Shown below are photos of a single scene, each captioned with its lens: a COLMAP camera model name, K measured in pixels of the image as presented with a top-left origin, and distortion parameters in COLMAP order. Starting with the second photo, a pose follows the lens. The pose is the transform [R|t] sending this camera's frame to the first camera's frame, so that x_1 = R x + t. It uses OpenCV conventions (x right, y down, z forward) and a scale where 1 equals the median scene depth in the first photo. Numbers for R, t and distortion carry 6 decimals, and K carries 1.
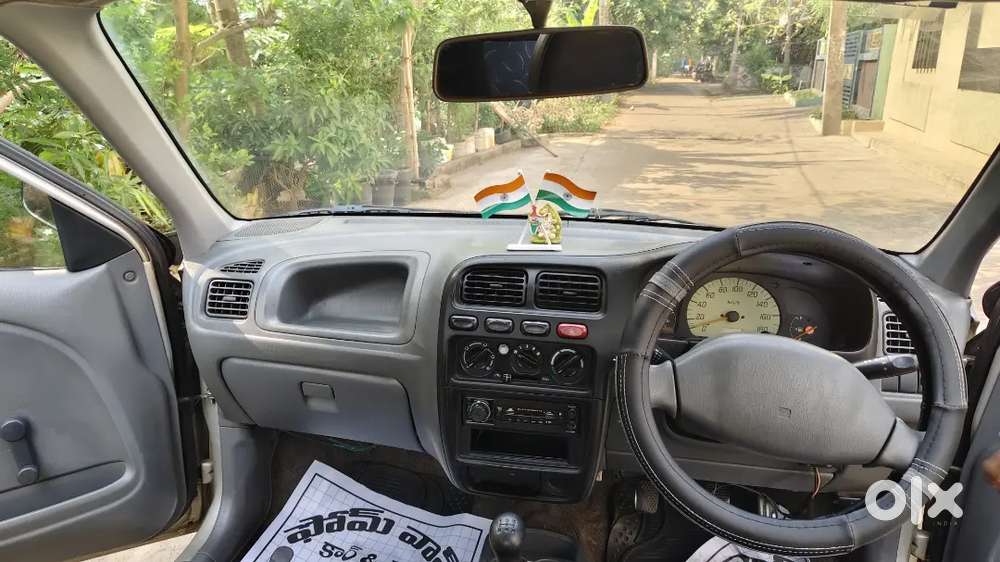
lens RADIAL K [[691.7, 0, 500.0], [0, 691.7, 281.0], [0, 0, 1]] dist [0.068981, -0.094023]
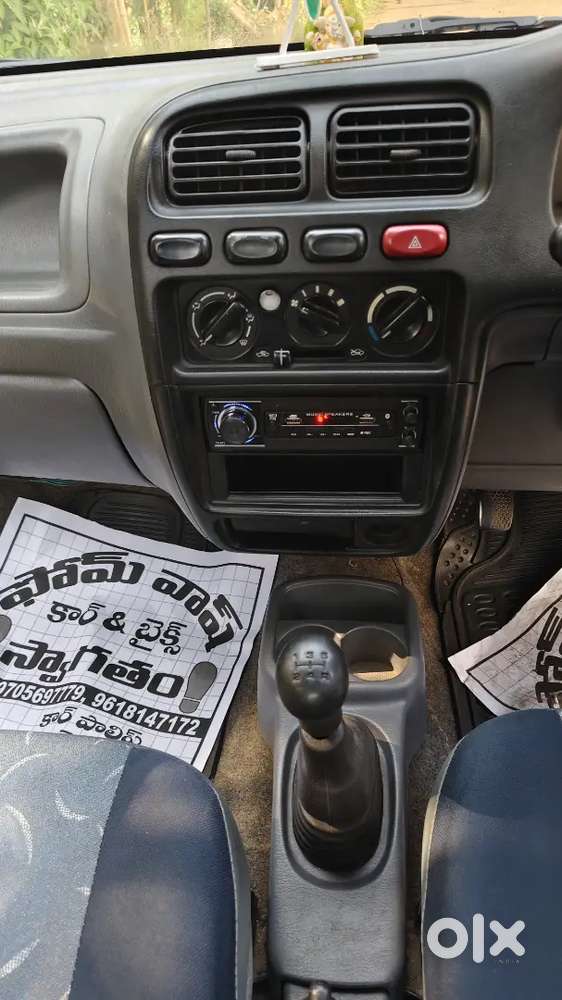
lens RADIAL K [[699.3, 0, 275.0], [0, 699.3, 524.0], [0, 0, 1]] dist [0.008224, -0.001371]
pose [[0.995558, -0.093161, -0.013629, 0.000532], [0.091508, 0.923336, 0.372929, 0.042874], [-0.022158, -0.372520, 0.927760, 0.339070]]
